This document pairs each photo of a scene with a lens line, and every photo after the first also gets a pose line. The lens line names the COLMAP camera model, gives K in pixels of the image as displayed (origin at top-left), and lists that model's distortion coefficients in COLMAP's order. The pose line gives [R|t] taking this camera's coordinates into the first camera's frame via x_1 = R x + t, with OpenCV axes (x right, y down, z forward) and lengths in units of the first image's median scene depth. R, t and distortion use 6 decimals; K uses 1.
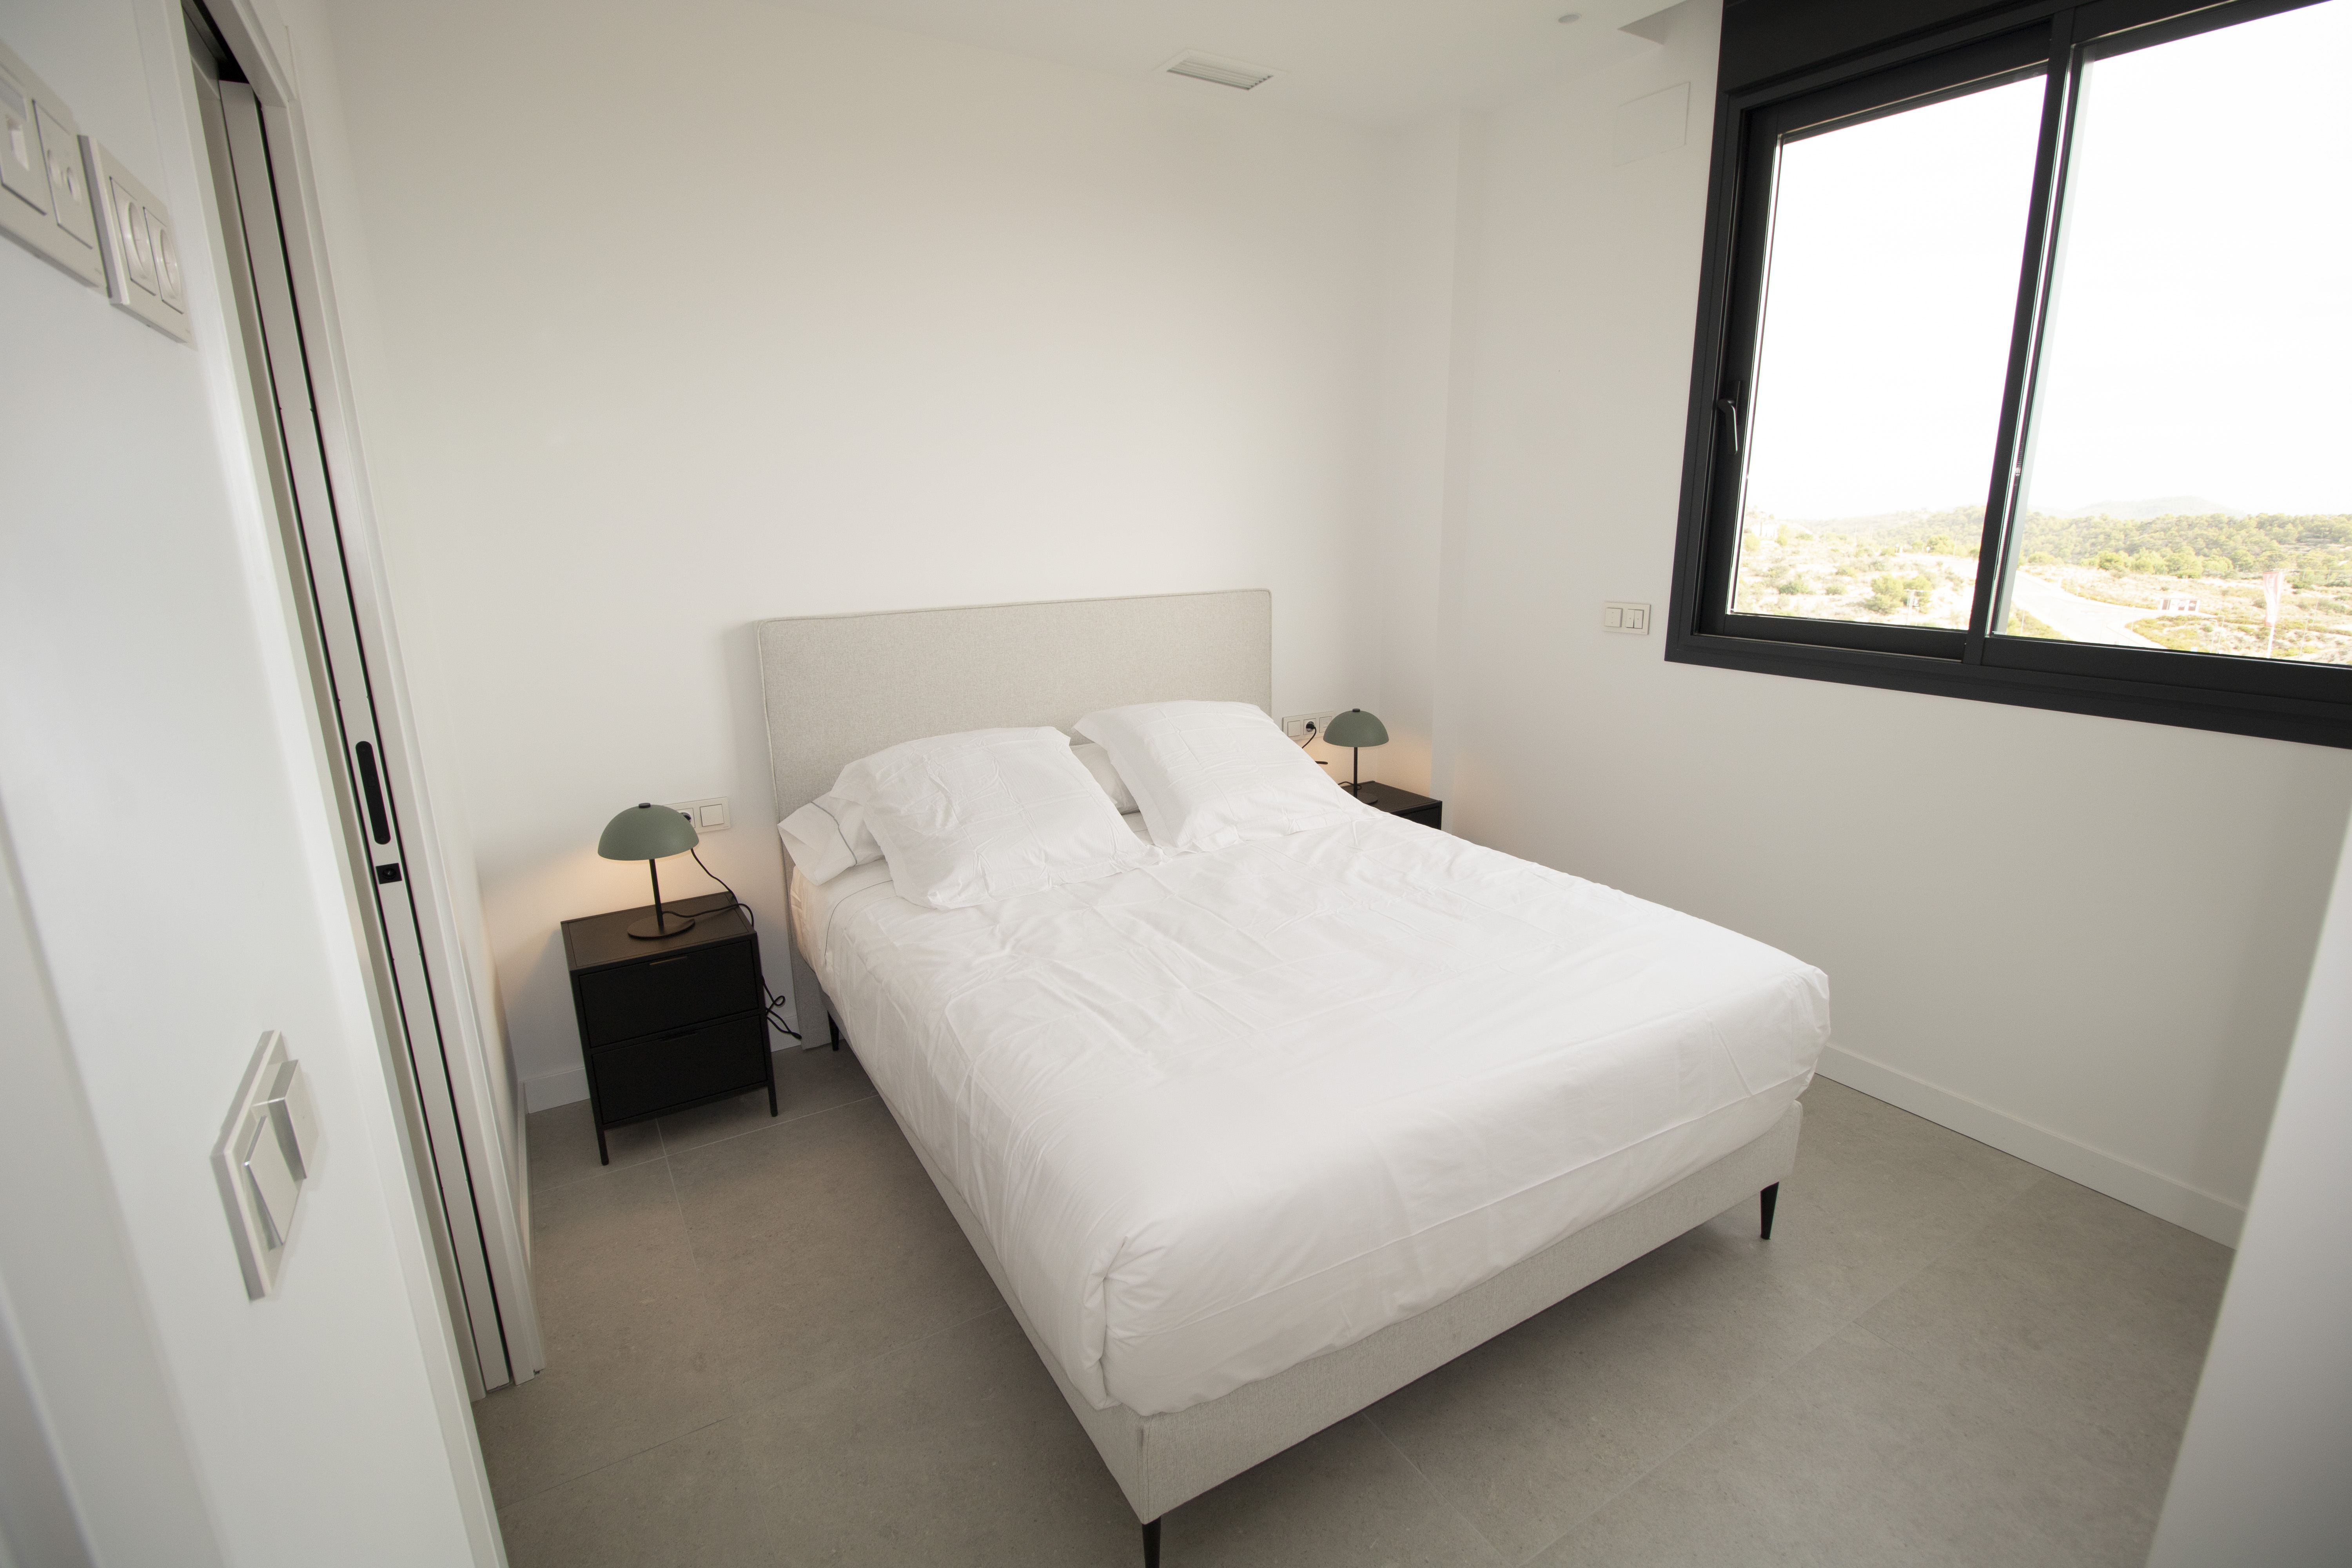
lens RADIAL K [[1081.1, 0, 1182.5], [0, 1081.1, 780.4], [0, 0, 1]] dist [-0.024446, -0.000481]
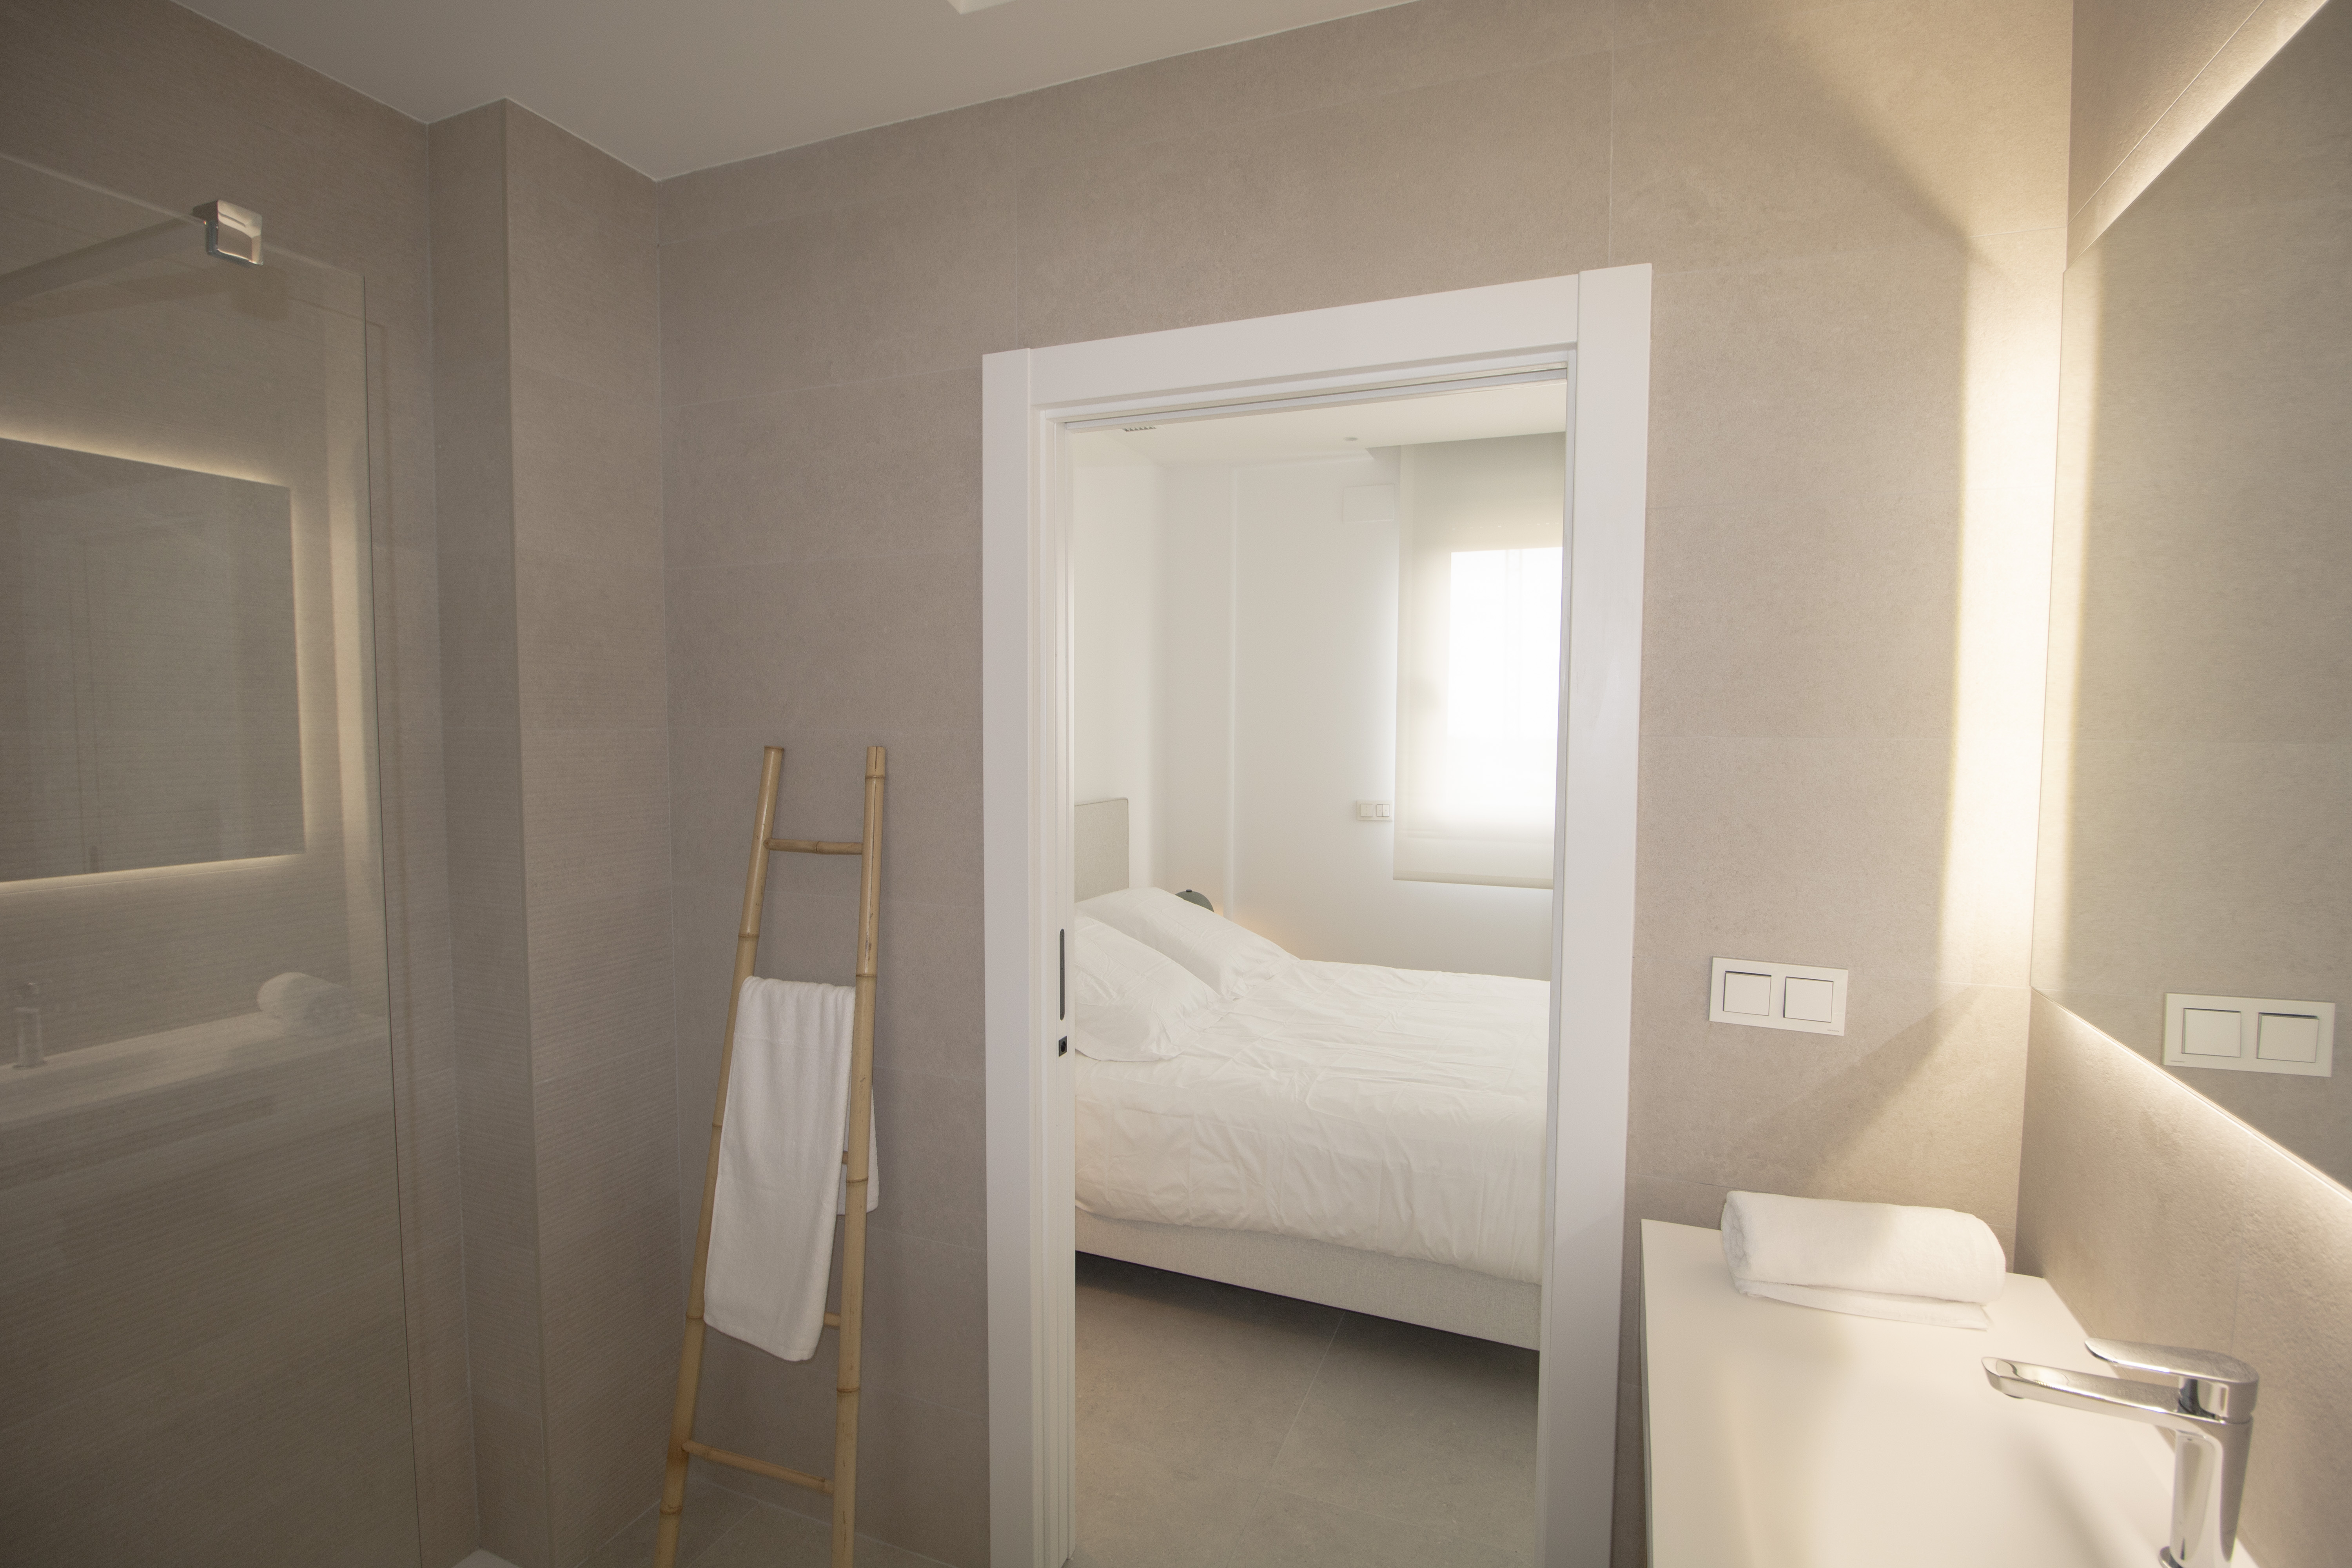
lens RADIAL K [[1081.1, 0, 1182.5], [0, 1081.1, 780.4], [0, 0, 1]] dist [-0.024446, -0.000481]
pose [[0.813038, -0.014151, 0.582038, -0.910631], [0.128744, 0.979326, -0.156030, 0.005939], [-0.567797, 0.201792, 0.798051, -0.034562]]
